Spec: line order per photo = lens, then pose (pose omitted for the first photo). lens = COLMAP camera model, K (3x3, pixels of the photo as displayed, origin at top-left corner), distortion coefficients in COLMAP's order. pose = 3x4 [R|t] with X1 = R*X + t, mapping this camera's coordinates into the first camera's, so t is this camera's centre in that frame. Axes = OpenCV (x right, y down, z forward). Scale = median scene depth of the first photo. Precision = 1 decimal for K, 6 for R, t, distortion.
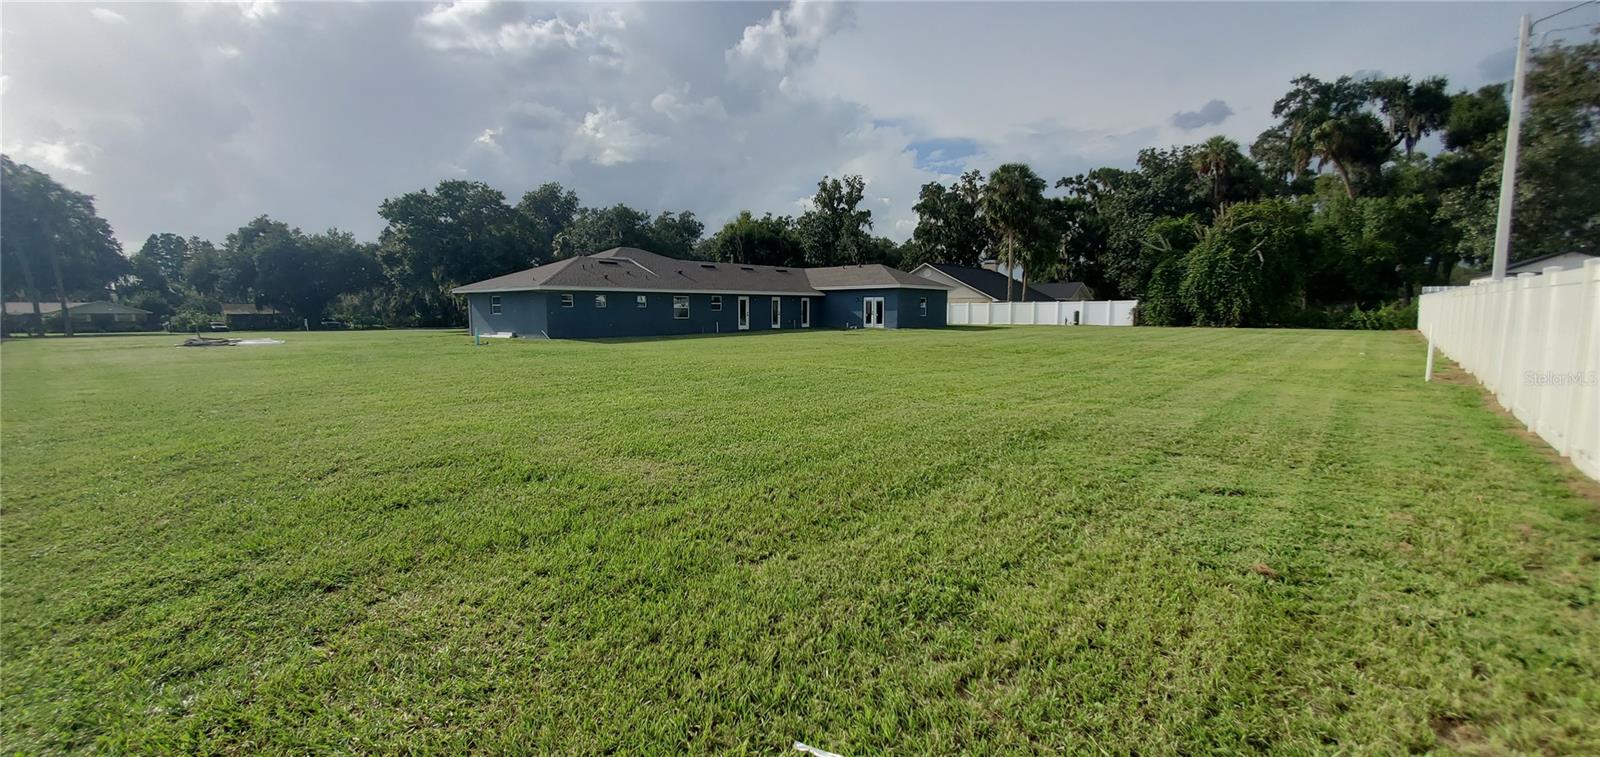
lens RADIAL K [[636.1, 0, 800.1], [0, 636.1, 362.9], [0, 0, 1]] dist [0.002497, 0.000524]
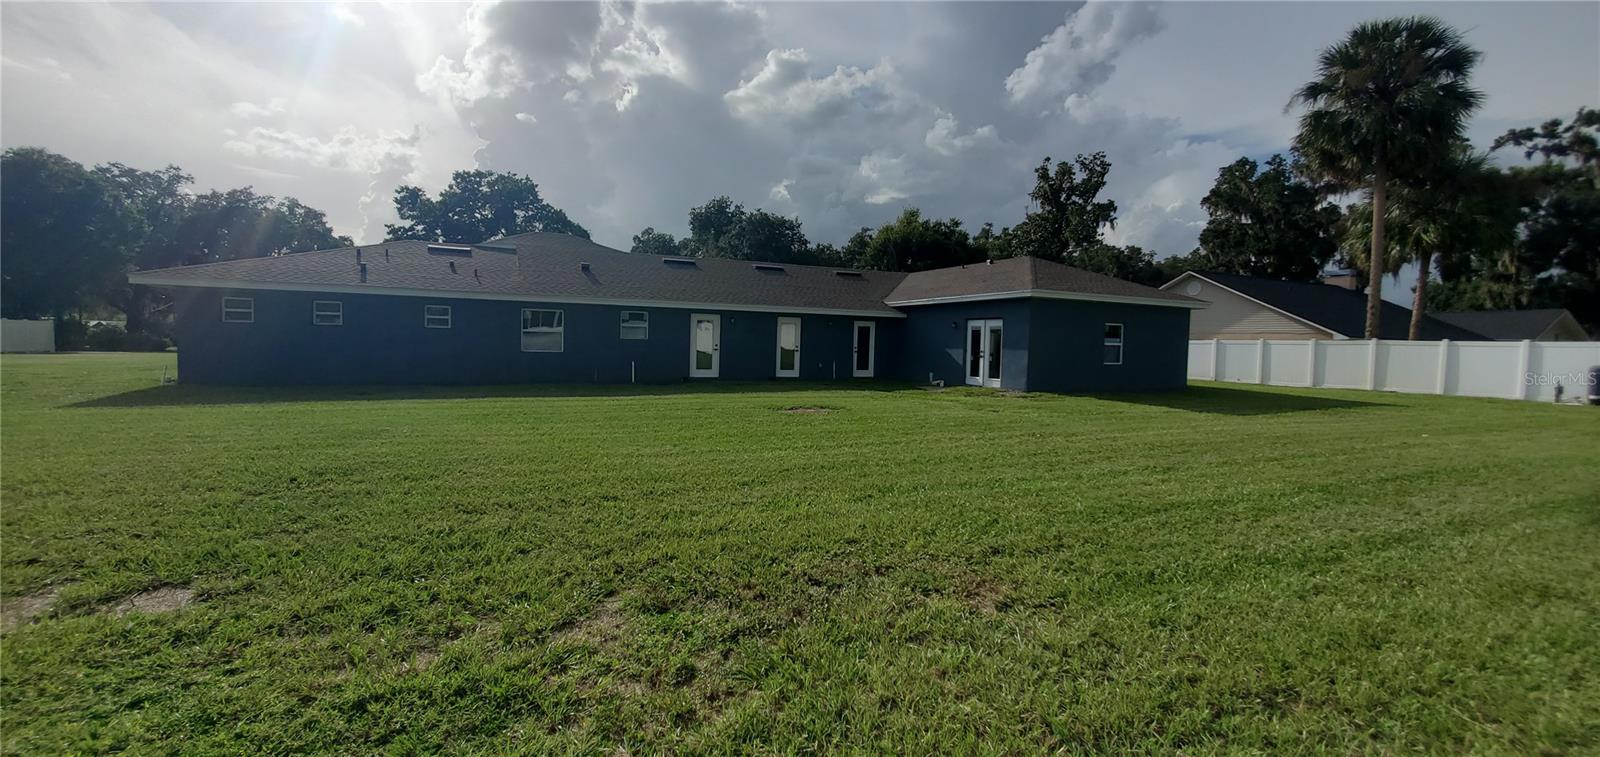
lens RADIAL K [[636.1, 0, 800.1], [0, 636.1, 362.9], [0, 0, 1]] dist [0.002497, 0.000524]
pose [[0.908375, 0.038040, -0.416424, 0.093787], [-0.061159, 0.997231, -0.042315, -0.022439], [0.413661, 0.063906, 0.908185, 0.265961]]
